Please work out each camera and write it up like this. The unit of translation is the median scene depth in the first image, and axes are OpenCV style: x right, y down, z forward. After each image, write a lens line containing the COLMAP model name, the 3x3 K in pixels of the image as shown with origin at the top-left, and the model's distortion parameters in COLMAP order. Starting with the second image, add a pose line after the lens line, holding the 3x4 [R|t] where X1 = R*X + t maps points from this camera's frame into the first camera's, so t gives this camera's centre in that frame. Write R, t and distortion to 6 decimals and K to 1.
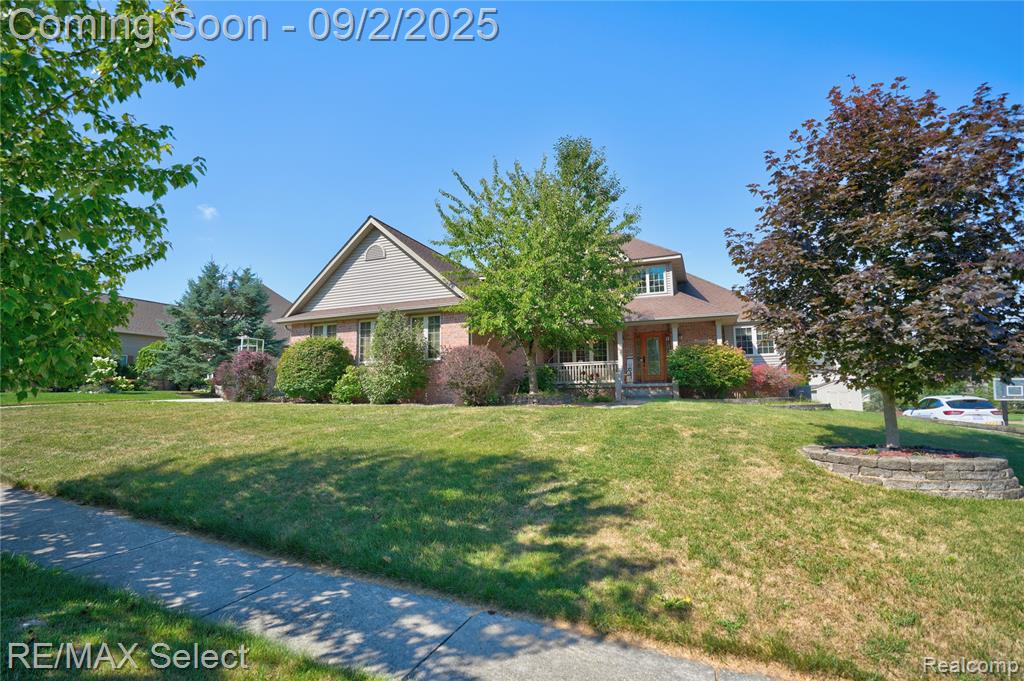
lens RADIAL K [[466.8, 0, 531.1], [0, 466.8, 353.7], [0, 0, 1]] dist [-0.000344, -0.000035]
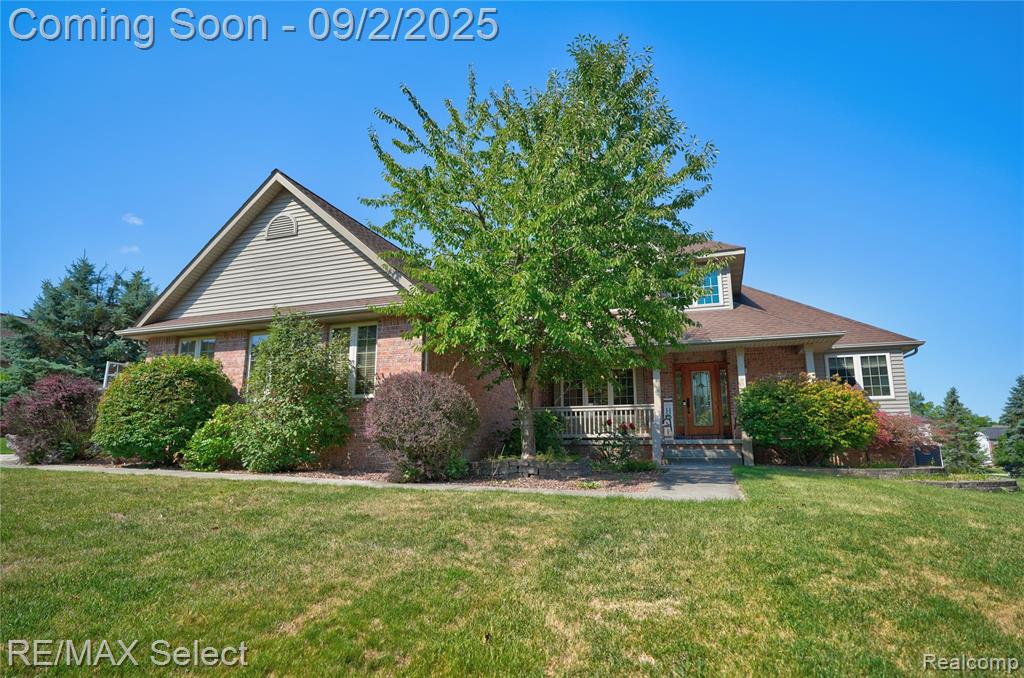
lens RADIAL K [[565.3, 0, 515.8], [0, 565.3, 343.6], [0, 0, 1]] dist [-0.004633, 0.001906]
pose [[0.999880, 0.014189, -0.006238, -0.007895], [-0.014697, 0.995758, -0.090828, 0.007354], [0.004922, 0.090909, 0.995847, 0.263663]]
